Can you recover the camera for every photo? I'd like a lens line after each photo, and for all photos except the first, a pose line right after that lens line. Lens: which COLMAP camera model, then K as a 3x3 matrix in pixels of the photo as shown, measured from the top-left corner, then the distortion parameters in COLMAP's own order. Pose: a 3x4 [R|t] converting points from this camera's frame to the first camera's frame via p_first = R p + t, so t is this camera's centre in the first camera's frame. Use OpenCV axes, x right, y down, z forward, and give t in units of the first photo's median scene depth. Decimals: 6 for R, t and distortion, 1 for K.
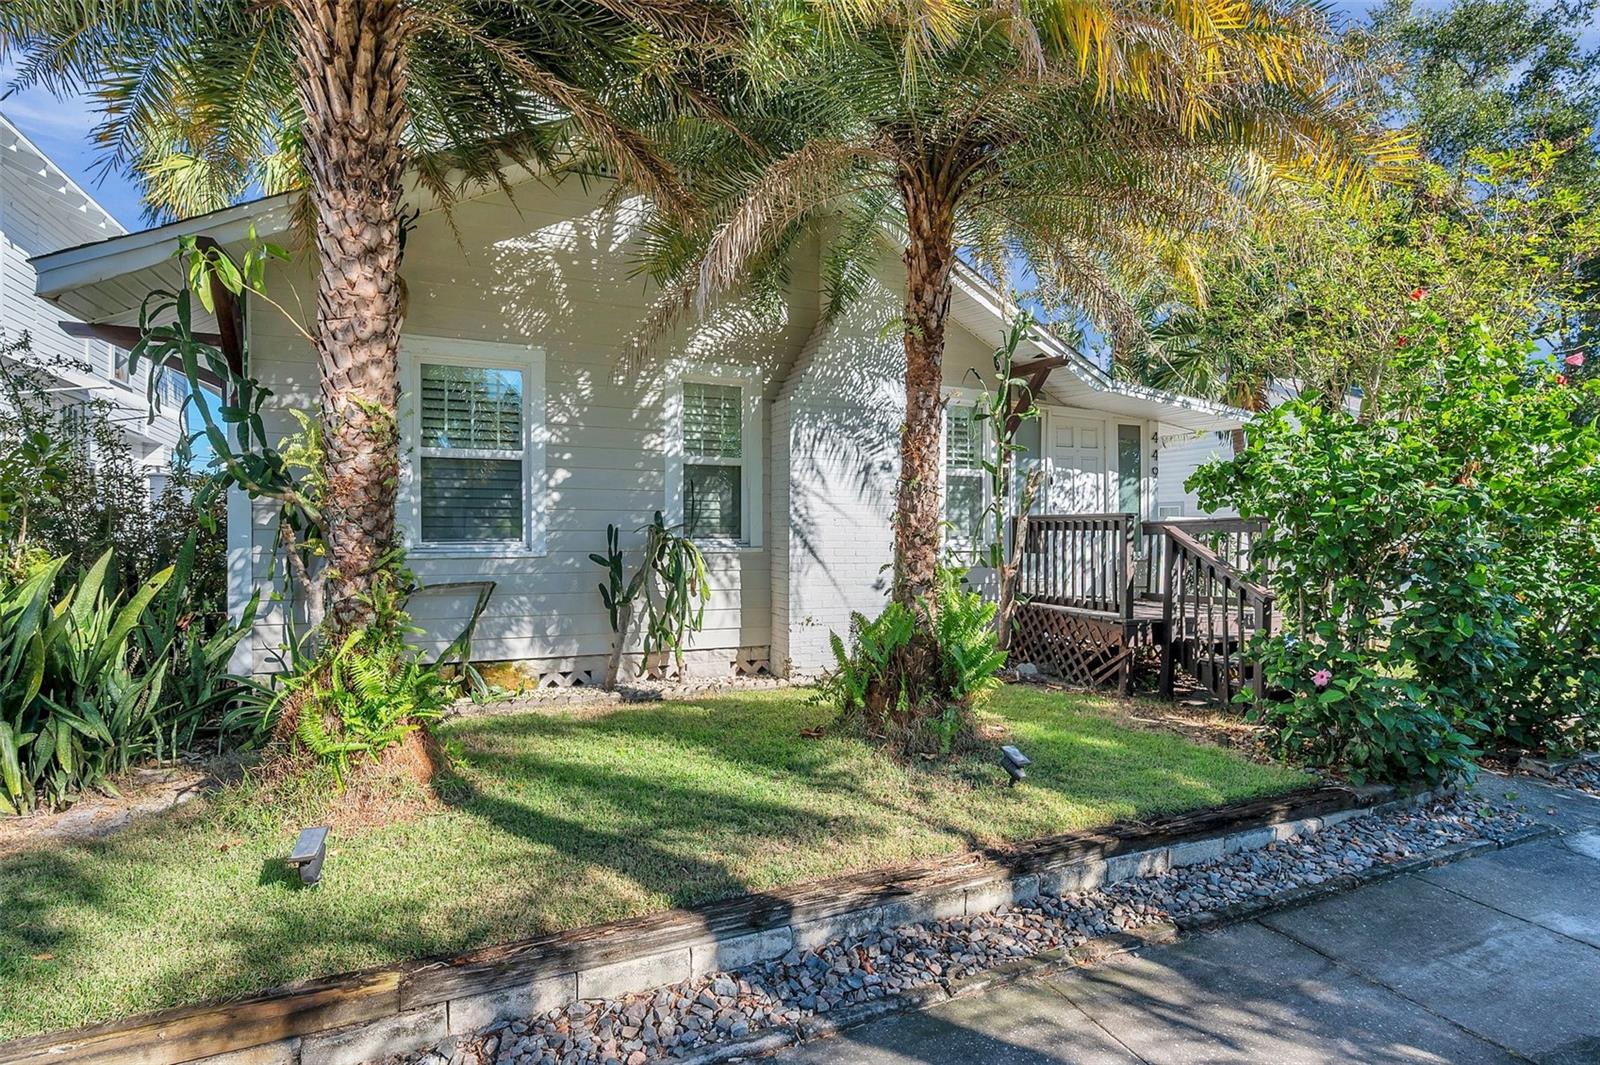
lens RADIAL K [[794.1, 0, 796.9], [0, 794.1, 533.8], [0, 0, 1]] dist [0.000078, 0.000535]
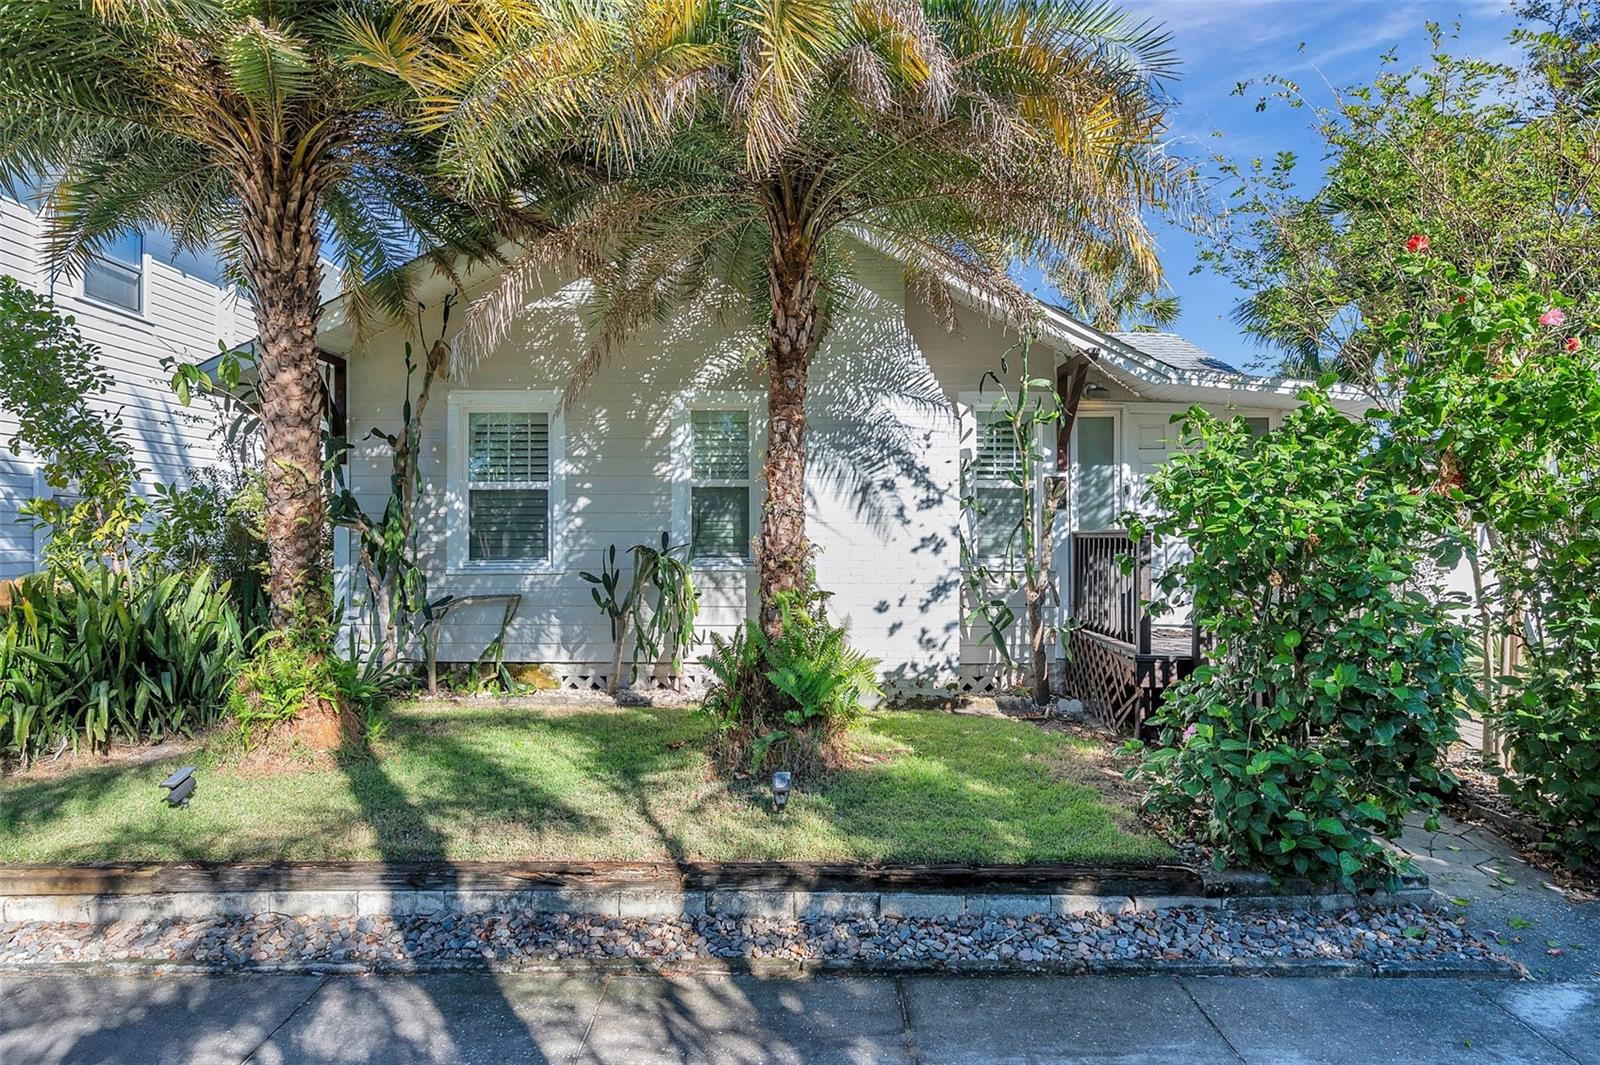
lens RADIAL K [[846.7, 0, 806.2], [0, 846.7, 539.2], [0, 0, 1]] dist [0.000834, -0.001338]
pose [[0.913918, -0.005773, -0.405857, 0.487564], [0.004024, 0.999979, -0.005164, -0.013807], [0.405878, 0.003086, 0.913922, 0.024927]]
